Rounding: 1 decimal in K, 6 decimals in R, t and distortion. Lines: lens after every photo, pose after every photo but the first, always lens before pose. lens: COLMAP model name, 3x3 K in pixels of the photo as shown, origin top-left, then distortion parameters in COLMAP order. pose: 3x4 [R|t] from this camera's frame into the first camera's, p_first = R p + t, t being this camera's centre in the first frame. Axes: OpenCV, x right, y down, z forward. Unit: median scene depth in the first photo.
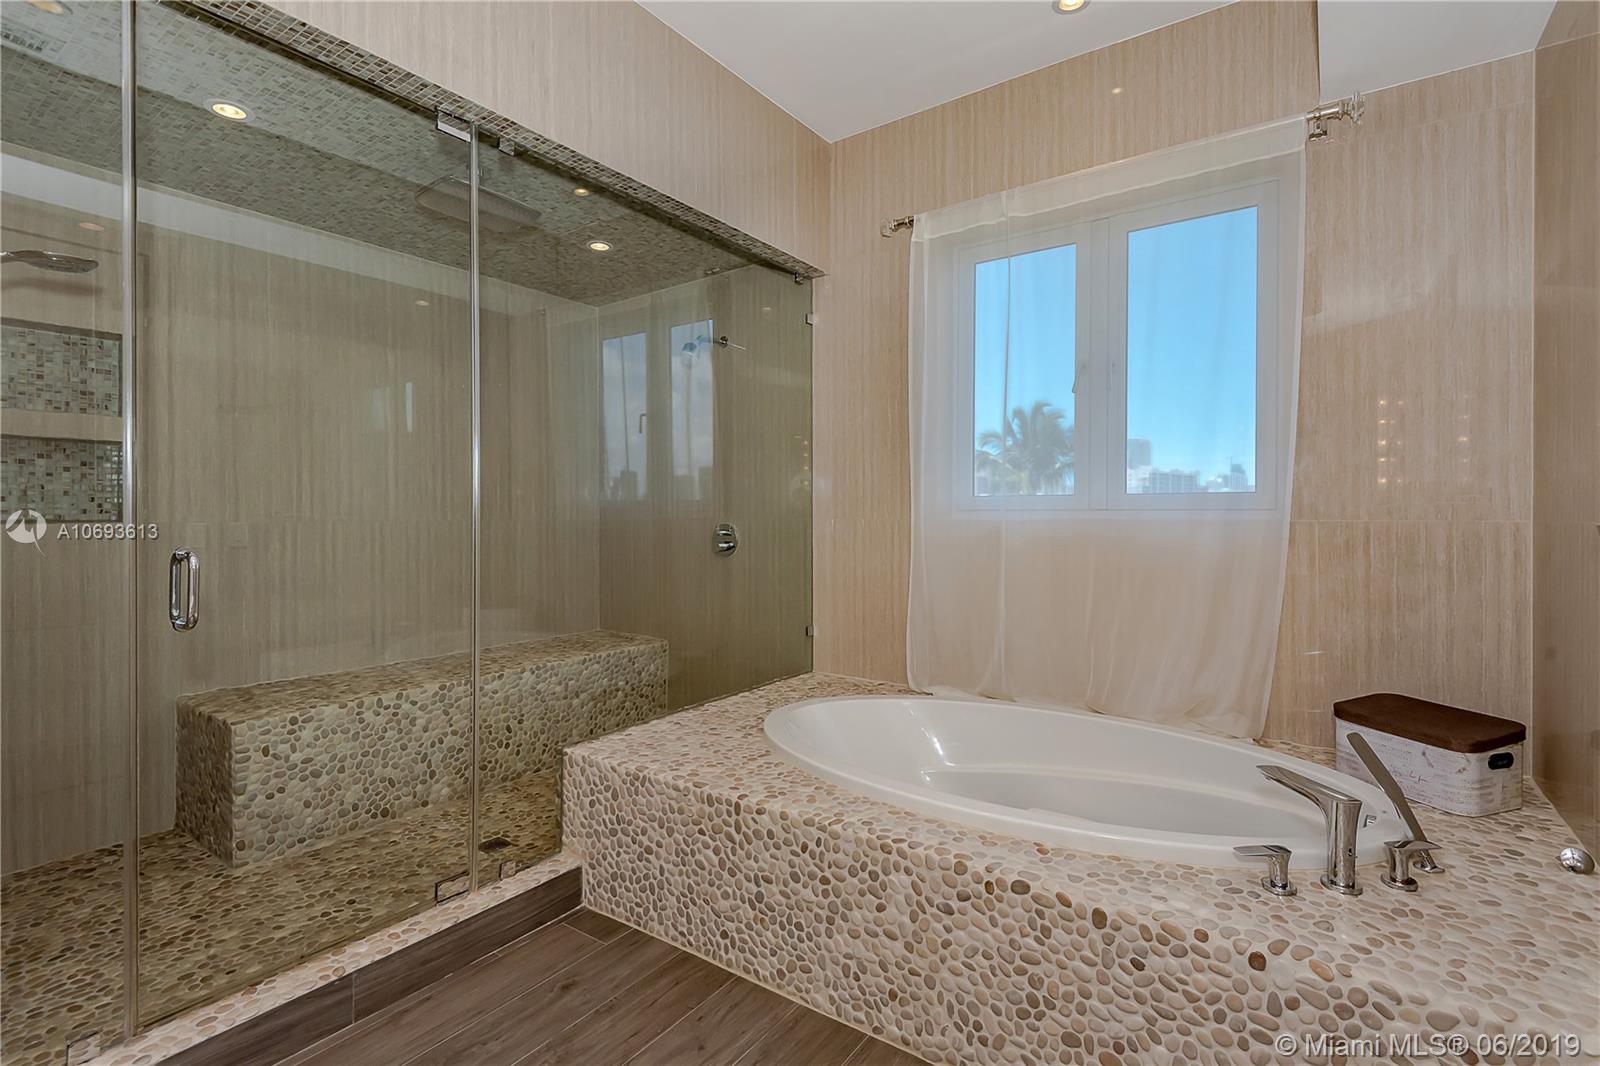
lens RADIAL K [[736.8, 0, 813.9], [0, 736.8, 522.9], [0, 0, 1]] dist [0.002969, -0.002065]
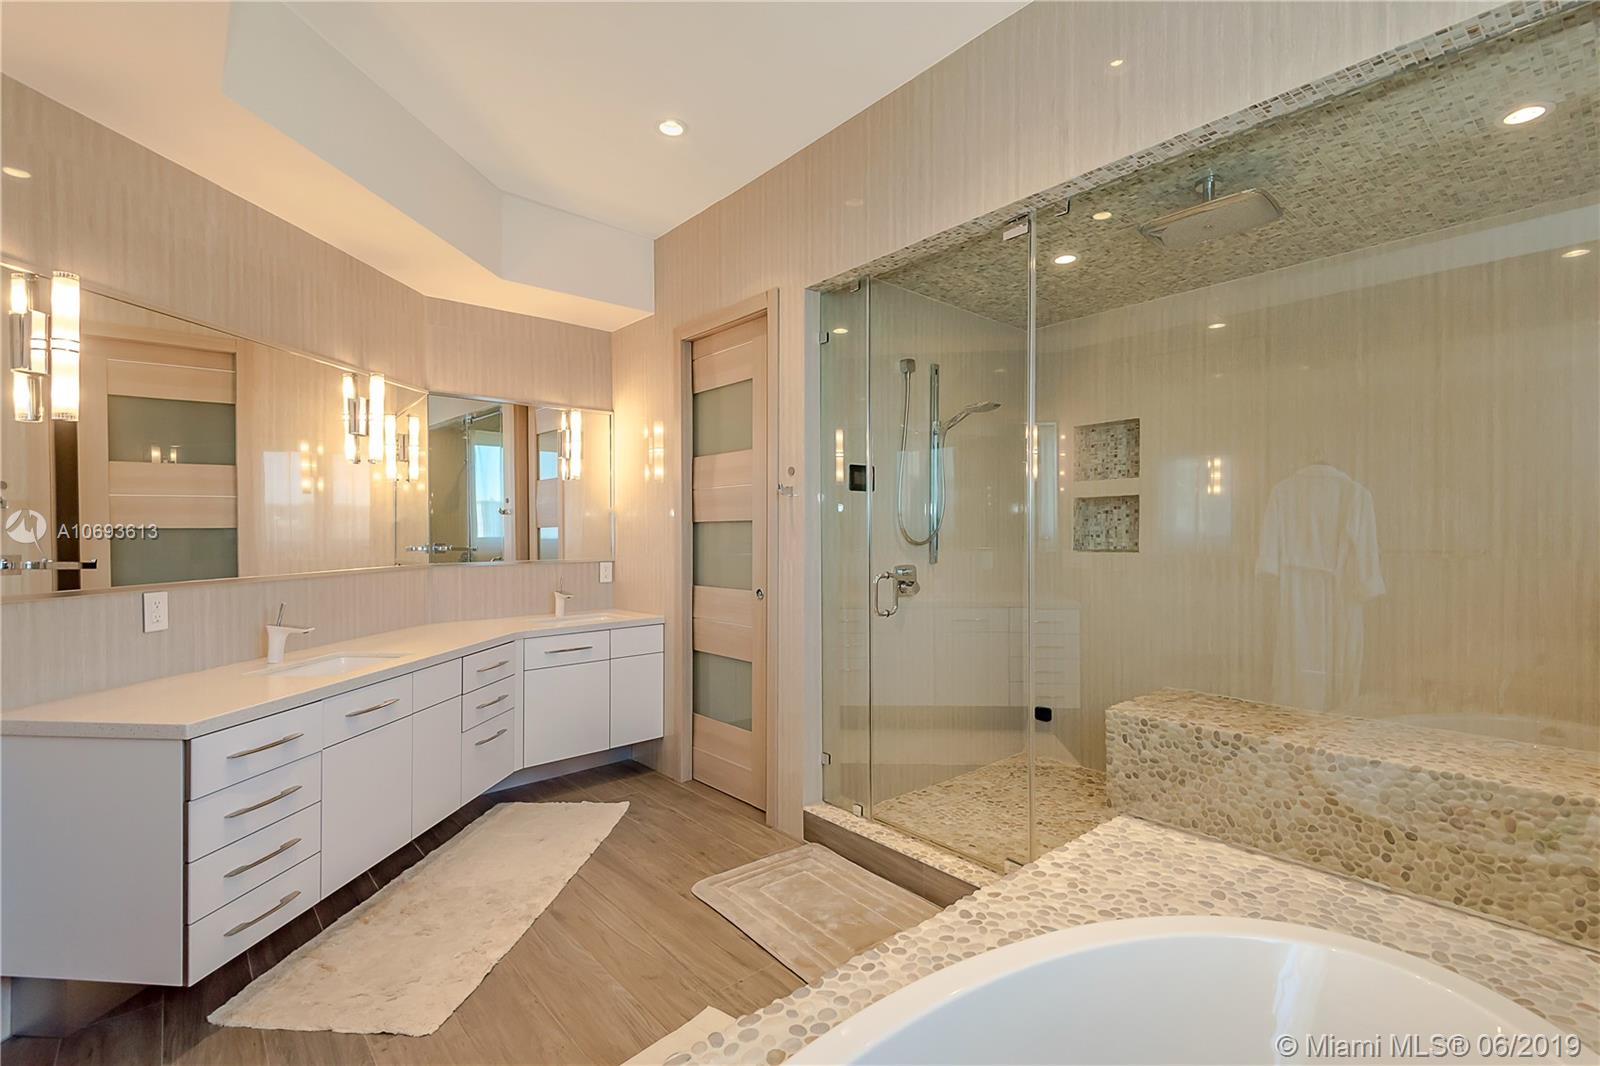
lens RADIAL K [[736.8, 0, 813.4], [0, 736.8, 538.3], [0, 0, 1]] dist [0.002969, -0.002065]
pose [[-0.257934, 0.009167, -0.966119, 0.554968], [-0.000623, 0.999953, 0.009654, -0.039798], [0.966162, 0.003092, -0.257916, 0.746409]]
